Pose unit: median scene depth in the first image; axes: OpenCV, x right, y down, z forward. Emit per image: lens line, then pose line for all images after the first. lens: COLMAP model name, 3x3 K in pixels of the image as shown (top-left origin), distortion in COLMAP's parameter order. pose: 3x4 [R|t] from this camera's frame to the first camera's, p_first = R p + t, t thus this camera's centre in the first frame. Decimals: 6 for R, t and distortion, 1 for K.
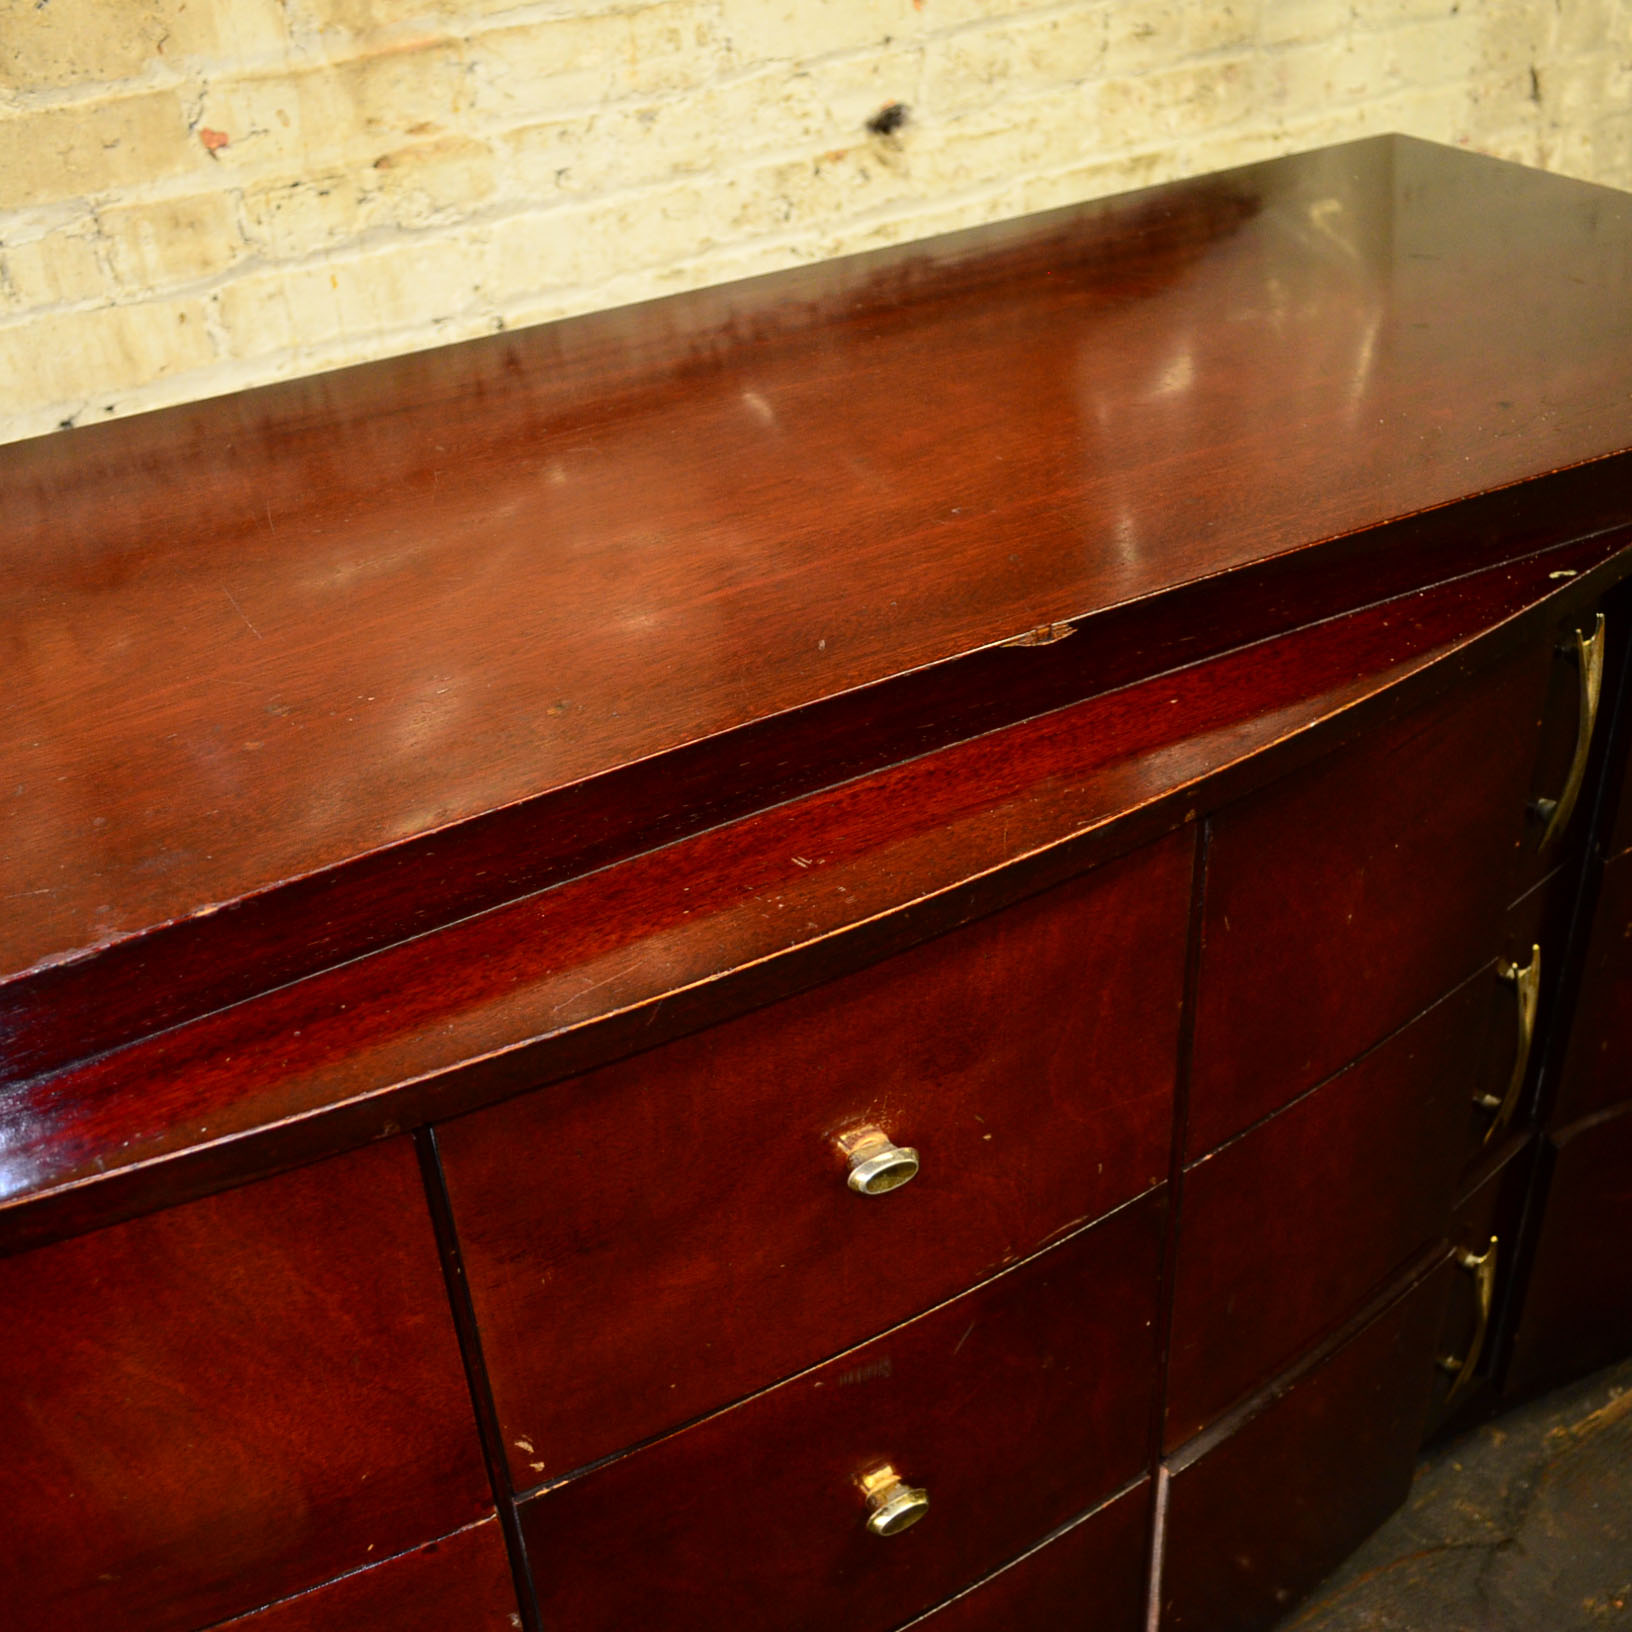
lens RADIAL K [[1898.6, 0, 841.0], [0, 1898.6, 825.2], [0, 0, 1]] dist [-0.012230, 0.000000]
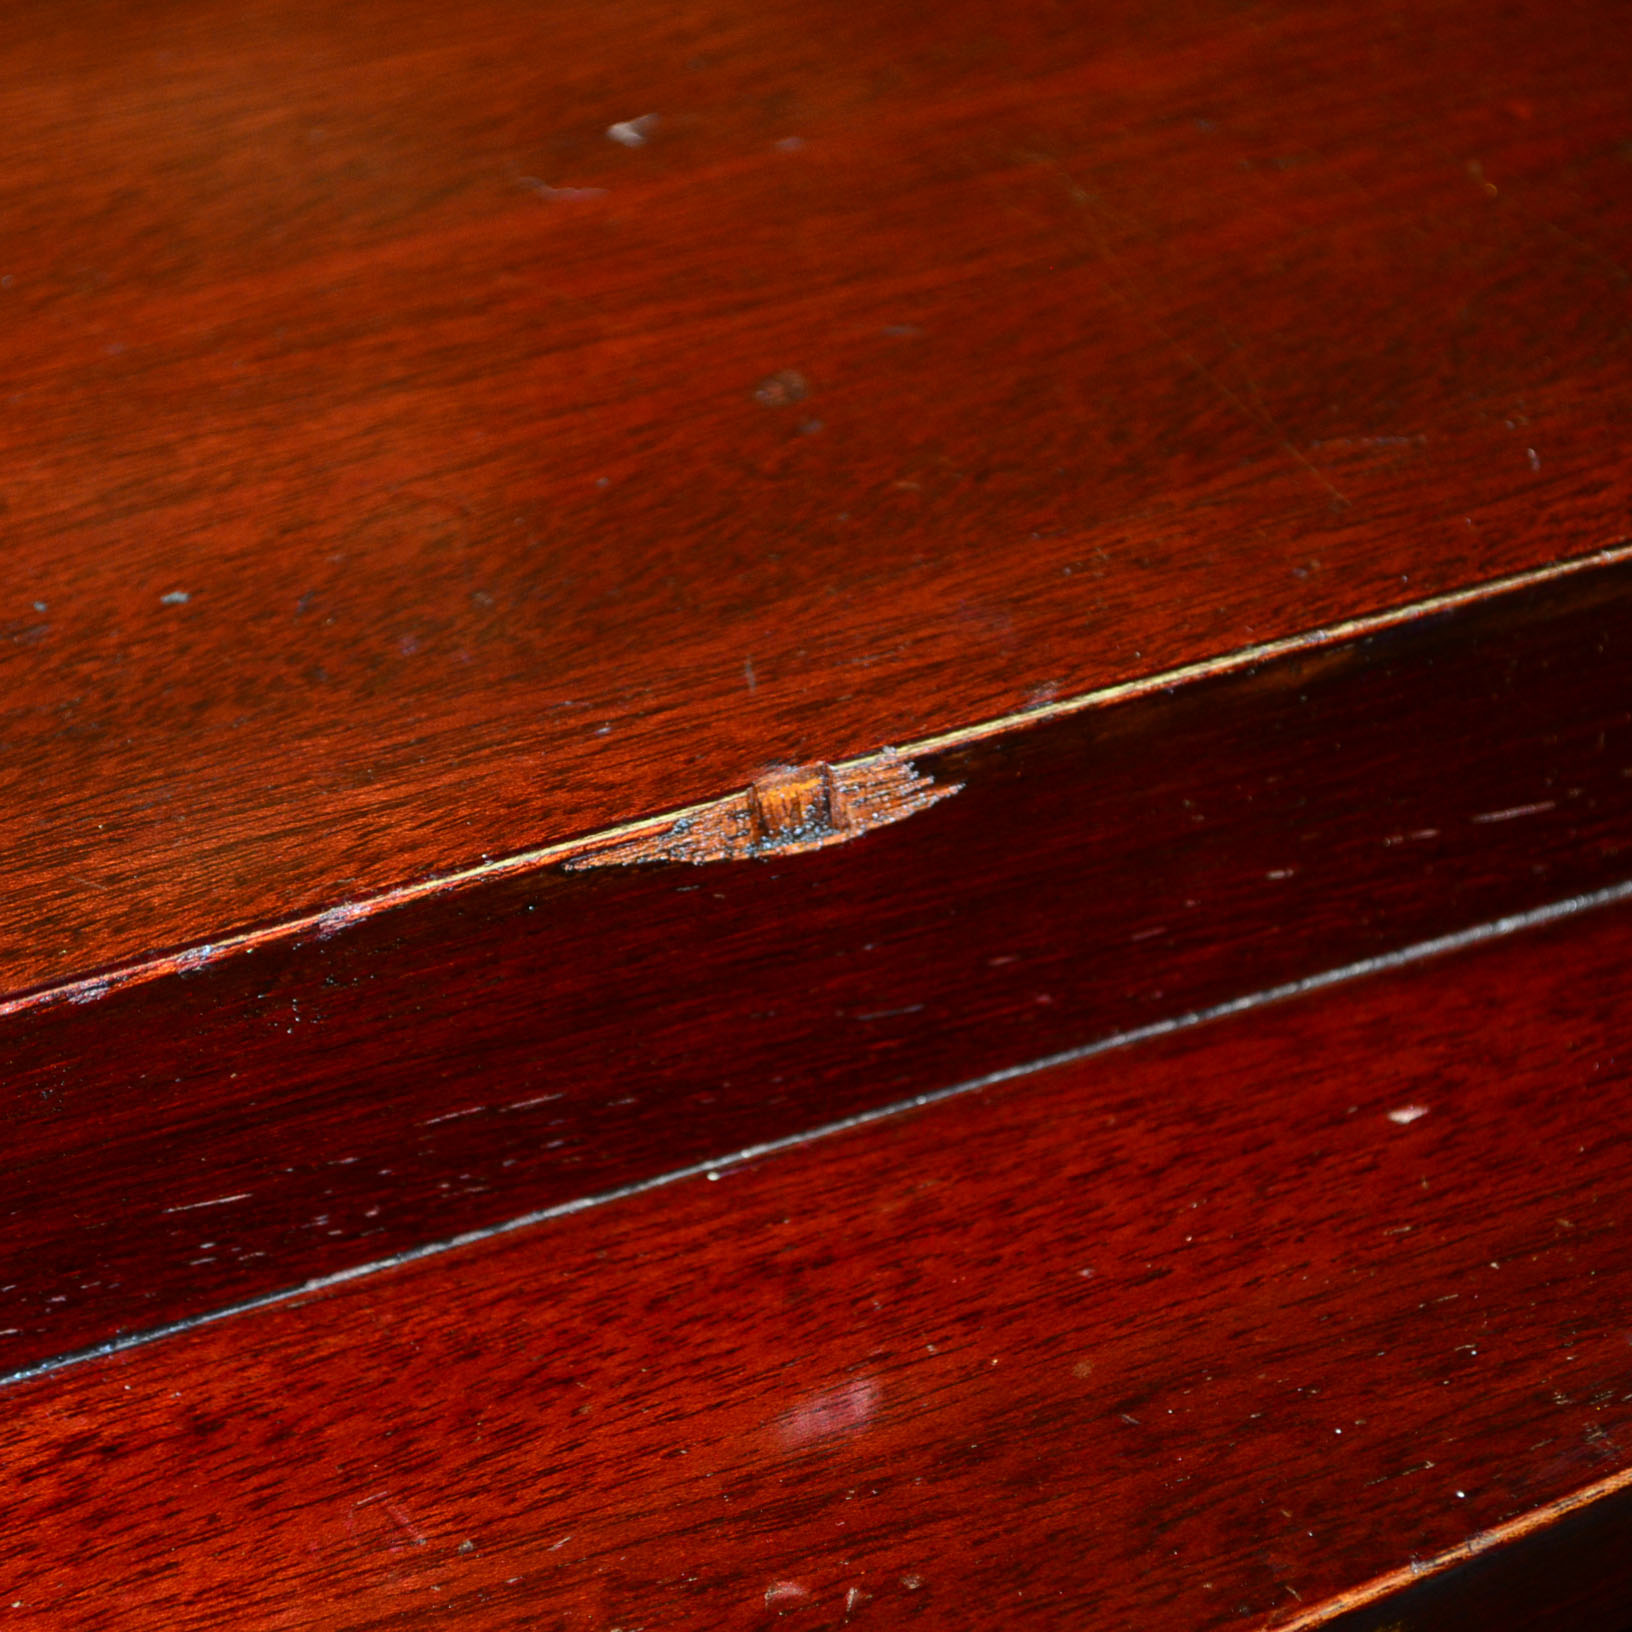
lens RADIAL K [[5363.0, 0, 815.4], [0, 5363.0, 816.0], [0, 0, 1]] dist [-0.050295, 0.000000]
pose [[0.994425, 0.069044, -0.079702, 0.084111], [-0.065052, 0.996544, 0.051647, -0.069774], [0.082993, -0.046175, 0.995480, 0.203340]]
